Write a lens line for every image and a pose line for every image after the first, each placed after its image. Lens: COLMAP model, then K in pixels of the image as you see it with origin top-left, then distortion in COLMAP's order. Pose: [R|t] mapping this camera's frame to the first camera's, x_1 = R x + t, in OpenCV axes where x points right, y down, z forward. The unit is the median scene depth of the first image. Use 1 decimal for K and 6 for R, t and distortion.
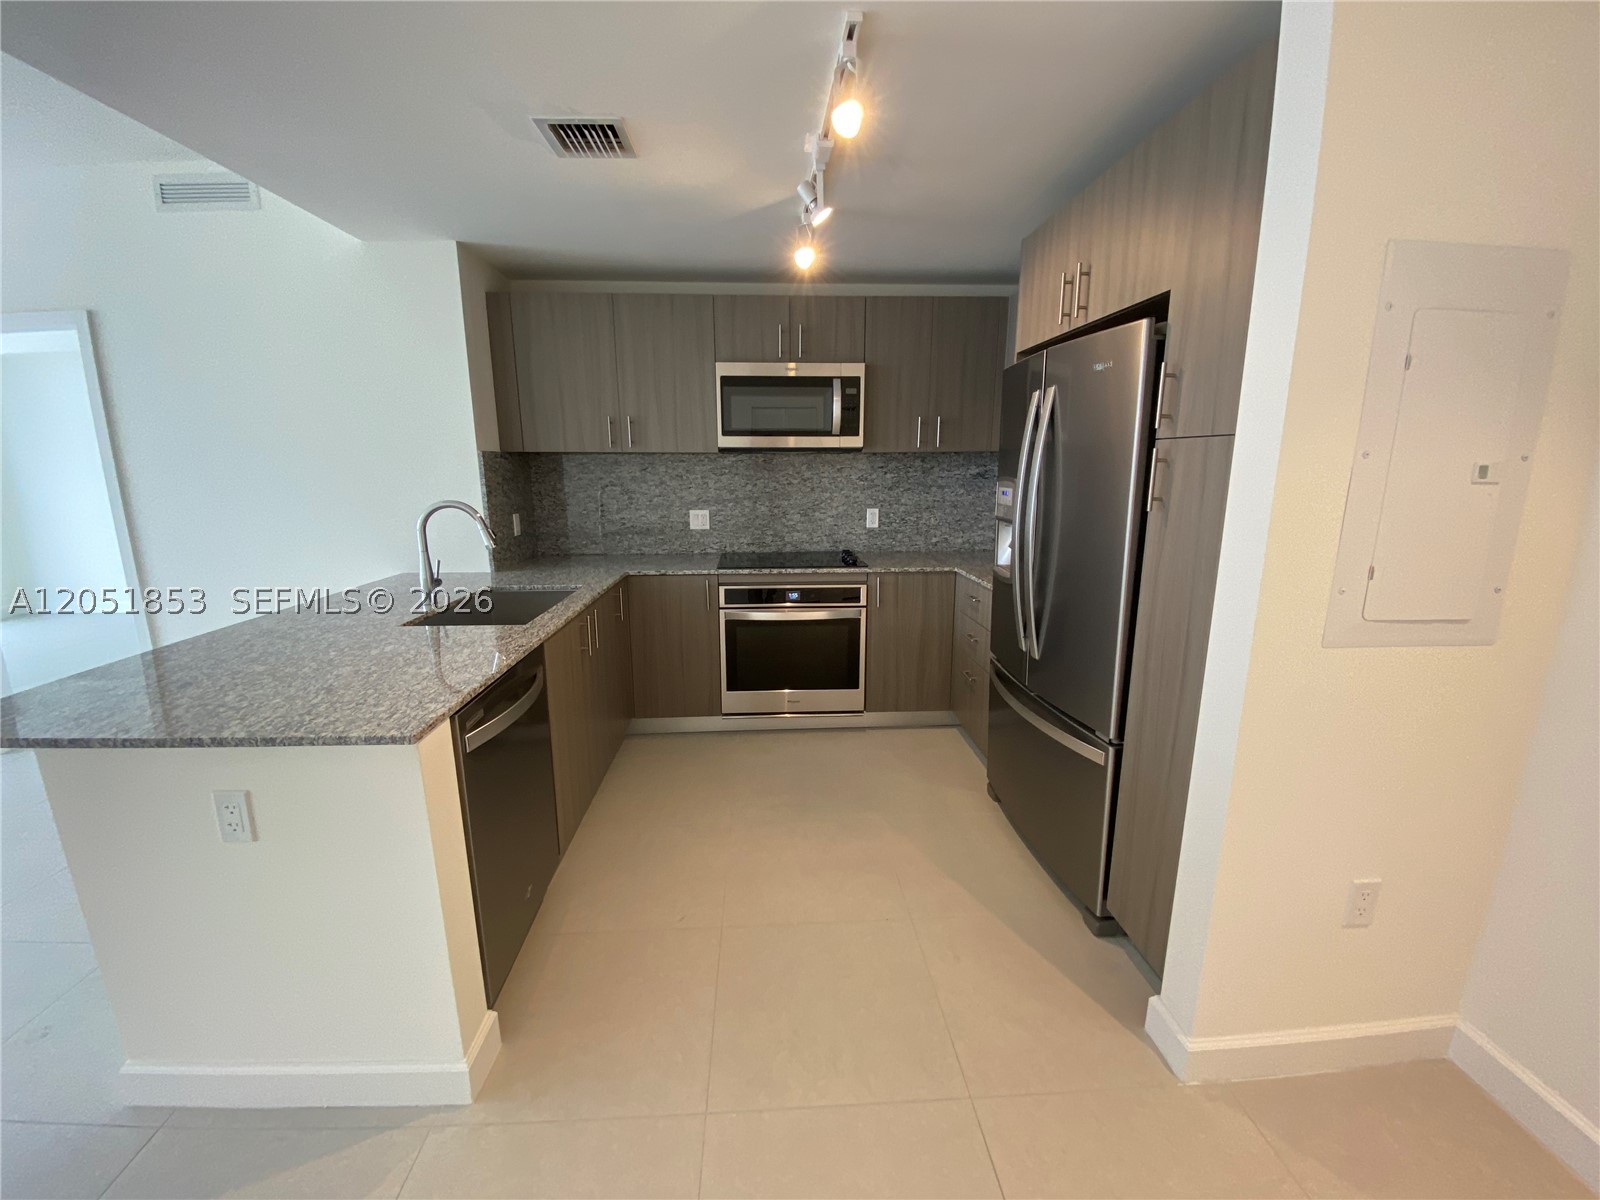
lens RADIAL K [[638.8, 0, 791.5], [0, 638.8, 616.1], [0, 0, 1]] dist [0.005266, -0.001869]
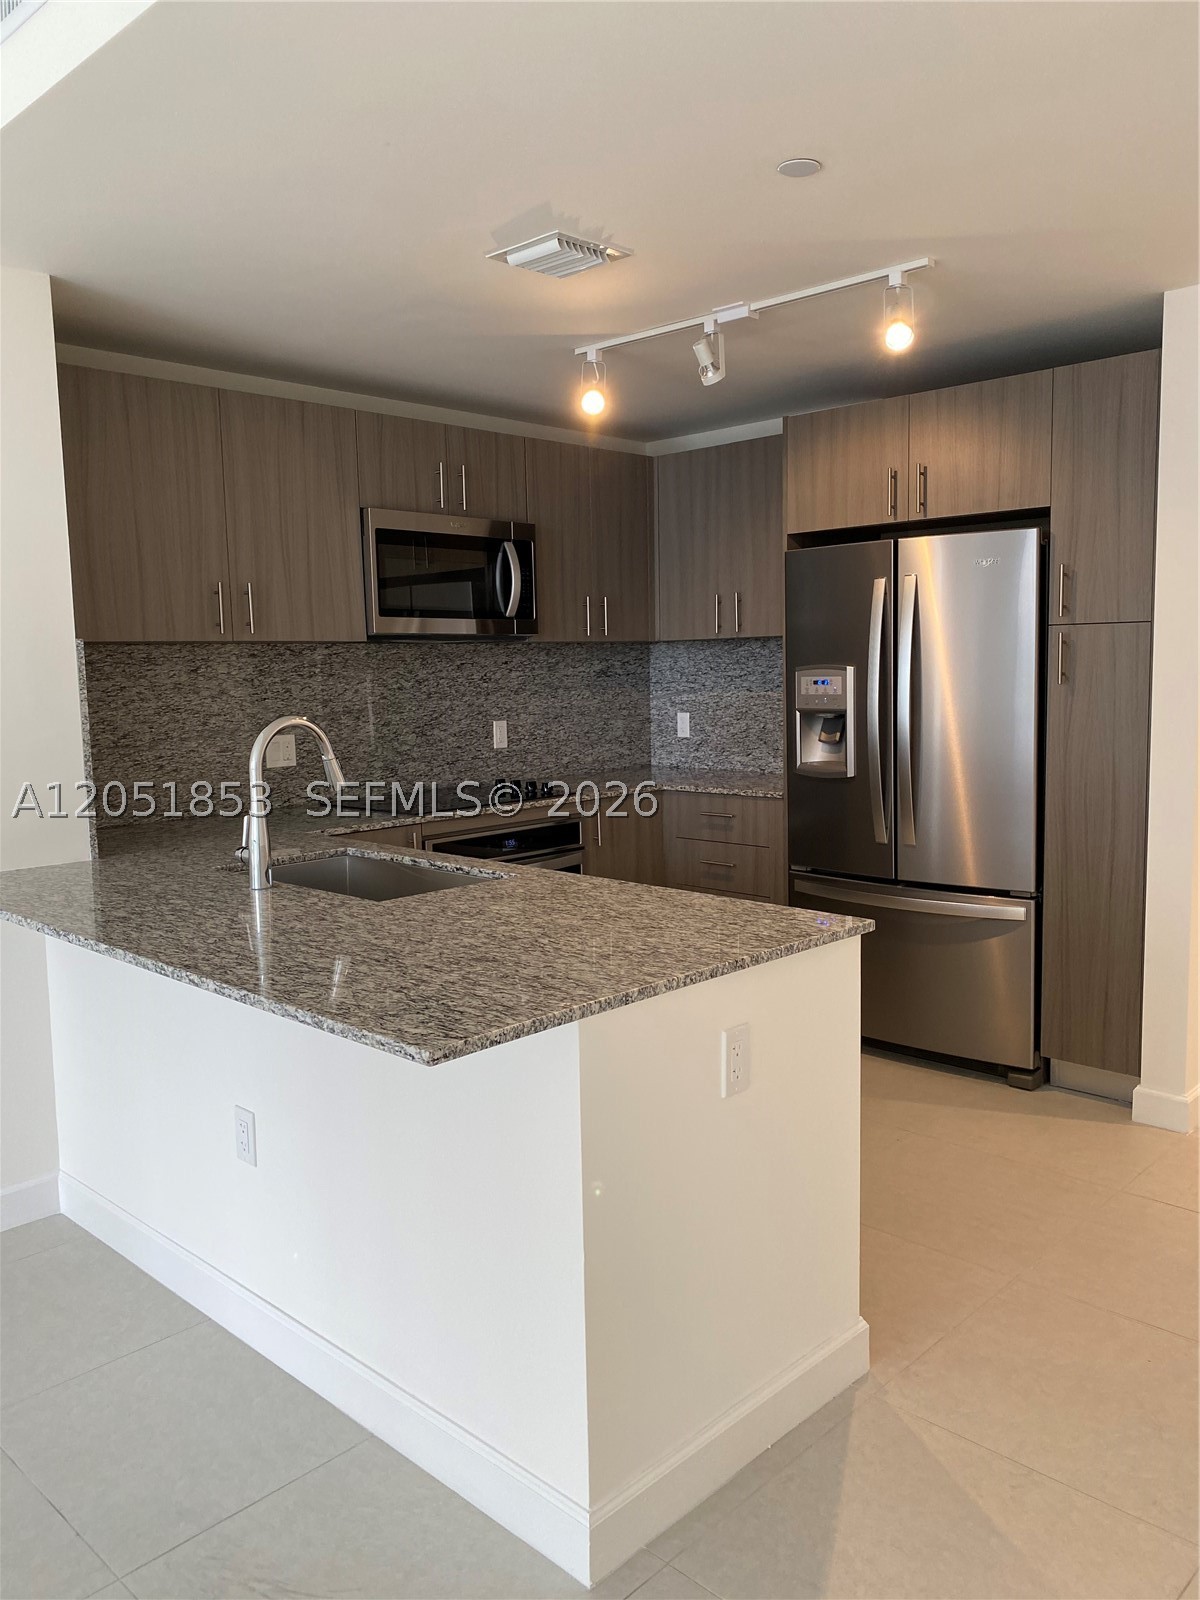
lens RADIAL K [[1213.4, 0, 597.4], [0, 1213.4, 806.9], [0, 0, 1]] dist [0.032890, -0.043307]
pose [[0.727566, -0.092806, 0.679731, -0.816856], [0.176076, 0.982879, -0.054271, 0.017193], [-0.663057, 0.159170, 0.731451, -0.029529]]
